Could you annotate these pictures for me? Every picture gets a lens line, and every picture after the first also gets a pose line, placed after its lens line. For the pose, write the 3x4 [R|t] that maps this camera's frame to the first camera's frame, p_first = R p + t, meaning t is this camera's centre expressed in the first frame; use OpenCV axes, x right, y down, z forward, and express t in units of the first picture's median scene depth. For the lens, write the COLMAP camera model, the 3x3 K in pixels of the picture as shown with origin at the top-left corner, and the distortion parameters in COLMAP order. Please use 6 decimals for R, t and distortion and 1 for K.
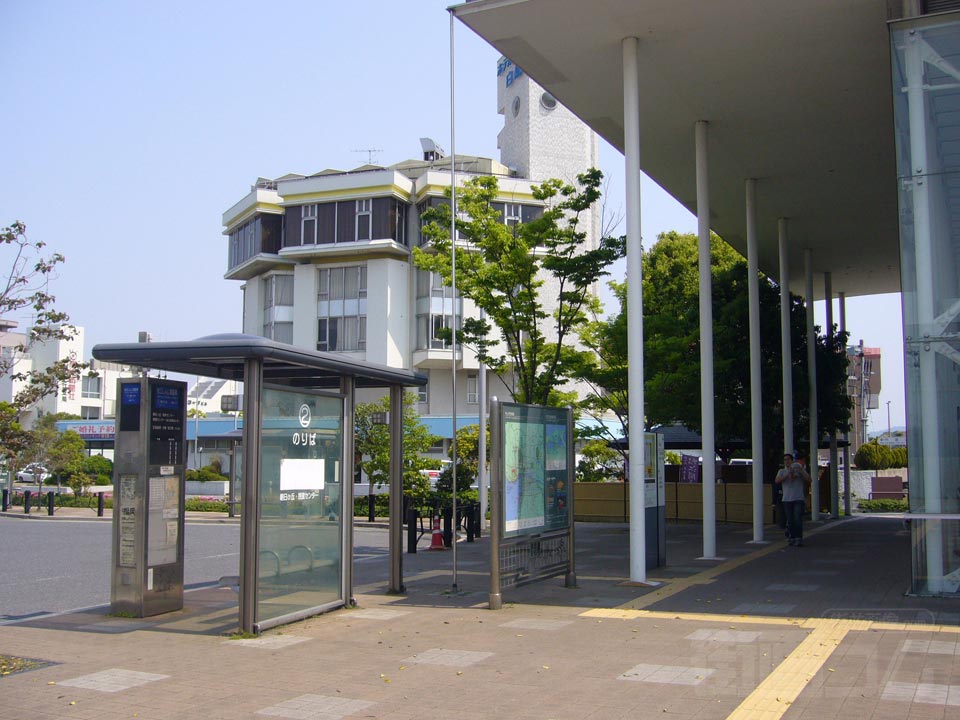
lens RADIAL K [[1046.0, 0, 481.6], [0, 1046.0, 360.6], [0, 0, 1]] dist [-0.068517, 0.000000]
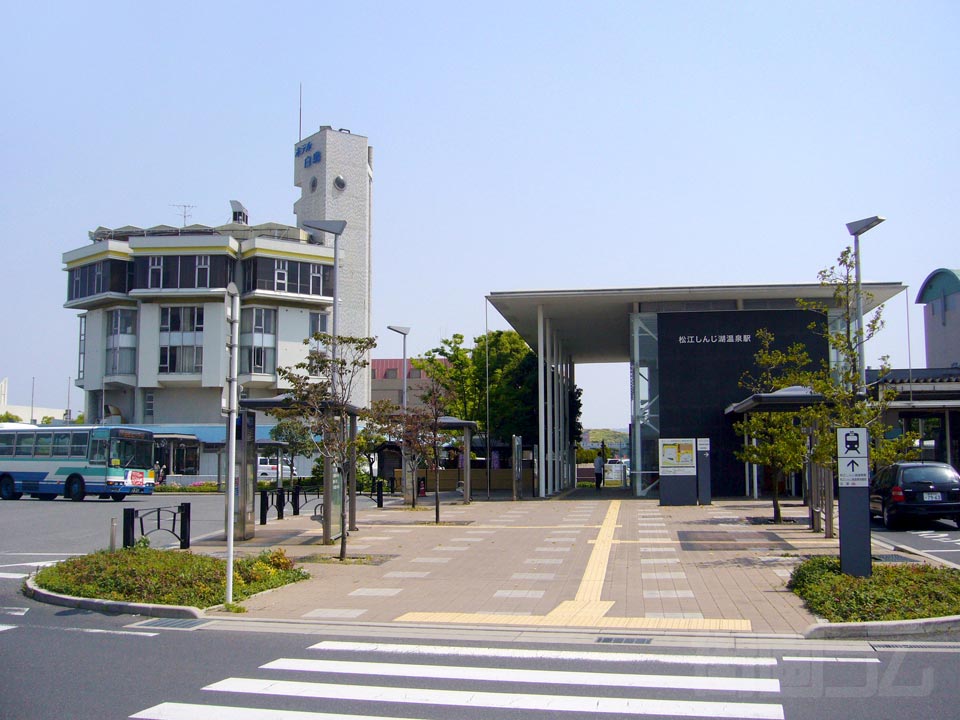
lens RADIAL K [[1046.0, 0, 478.7], [0, 1046.0, 358.4], [0, 0, 1]] dist [-0.068517, 0.000000]
pose [[0.953179, 0.025051, 0.301368, -0.168307], [-0.024508, 0.999684, -0.005583, -0.028384], [-0.301413, -0.002065, 0.953492, -0.319839]]
